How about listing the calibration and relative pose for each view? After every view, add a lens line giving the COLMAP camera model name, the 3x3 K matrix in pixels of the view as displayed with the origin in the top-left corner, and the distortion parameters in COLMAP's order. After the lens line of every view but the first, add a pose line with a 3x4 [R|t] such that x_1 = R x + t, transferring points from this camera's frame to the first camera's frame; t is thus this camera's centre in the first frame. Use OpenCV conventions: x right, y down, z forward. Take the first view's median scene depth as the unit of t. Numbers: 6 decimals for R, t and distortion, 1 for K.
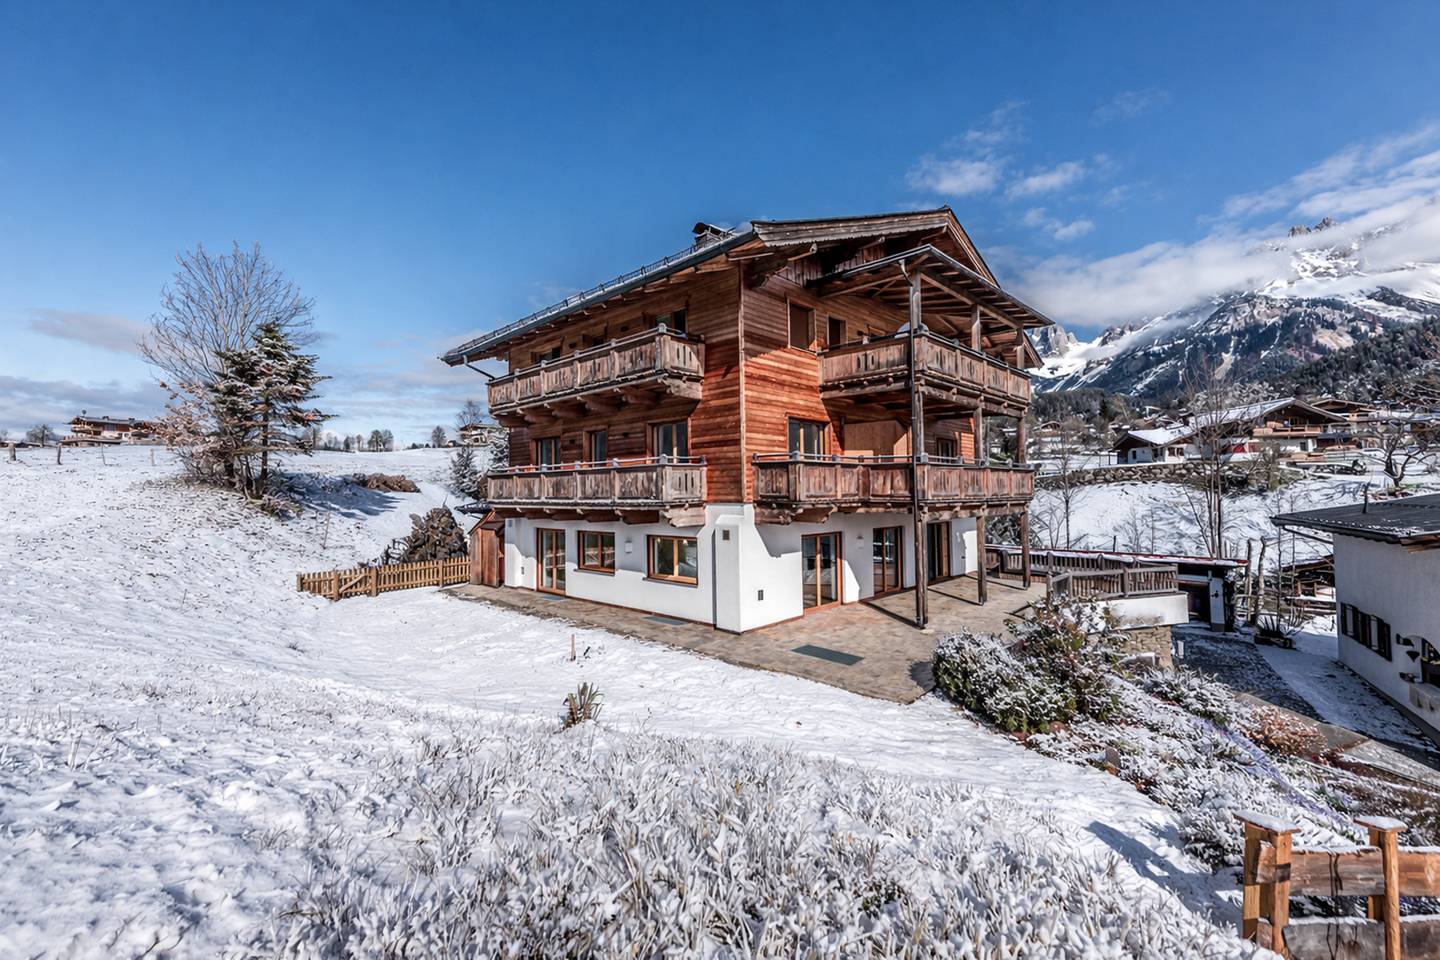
lens RADIAL K [[595.7, 0, 720.0], [0, 595.7, 480.0], [0, 0, 1]] dist [0.001028, -0.000007]
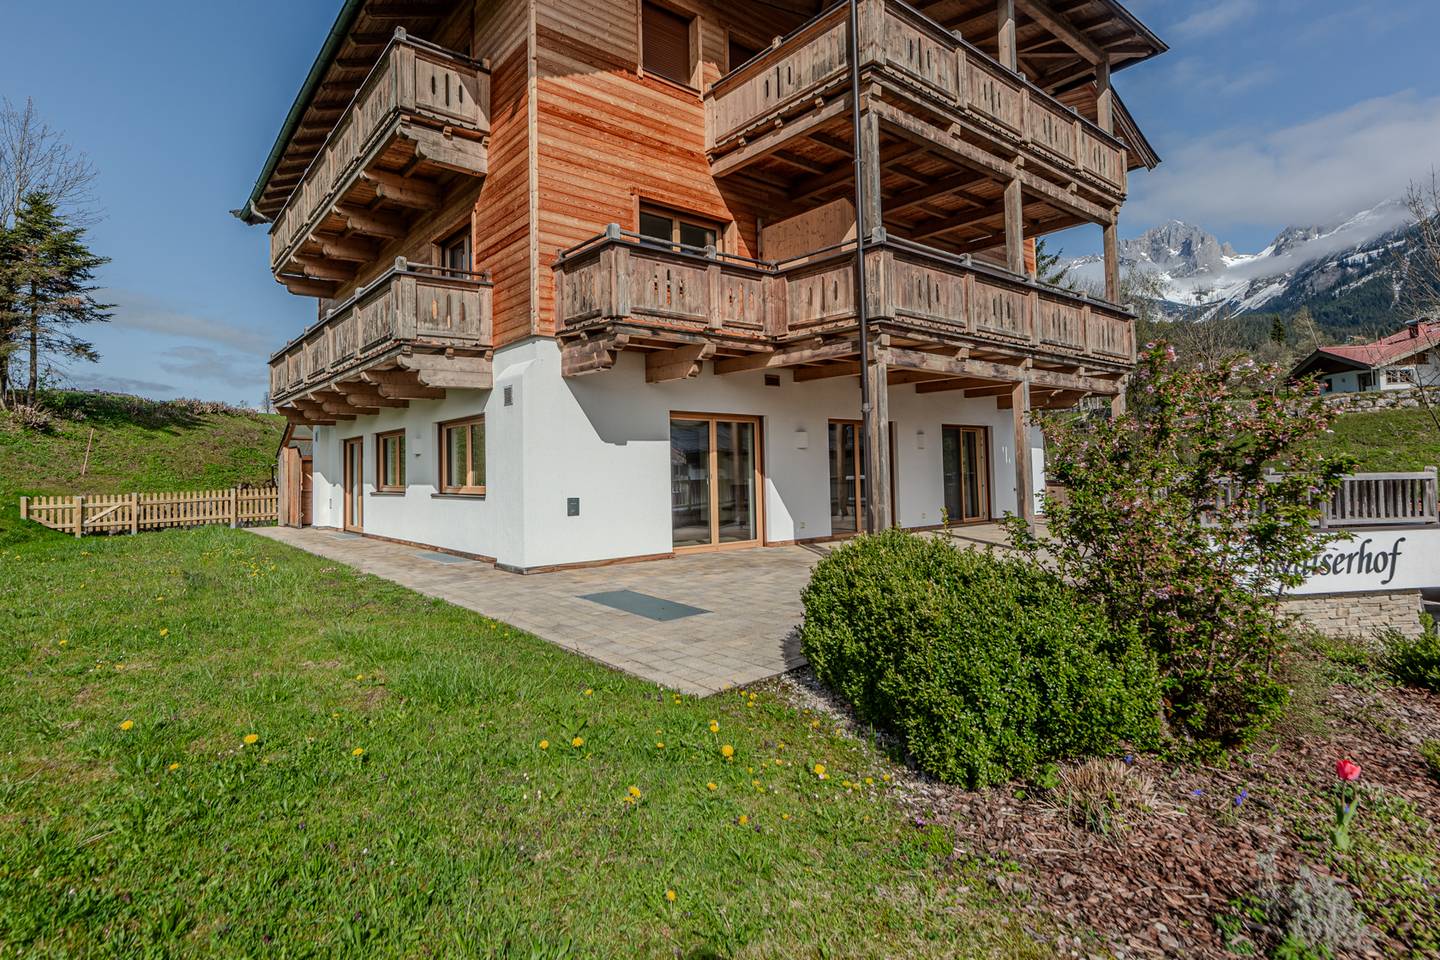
lens RADIAL K [[711.9, 0, 623.8], [0, 711.9, 454.5], [0, 0, 1]] dist [-0.004801, -0.001075]
pose [[0.985325, -0.006729, -0.170555, 0.217266], [0.007291, 0.999970, 0.002668, 0.137317], [0.170532, -0.003873, 0.985345, 0.344048]]
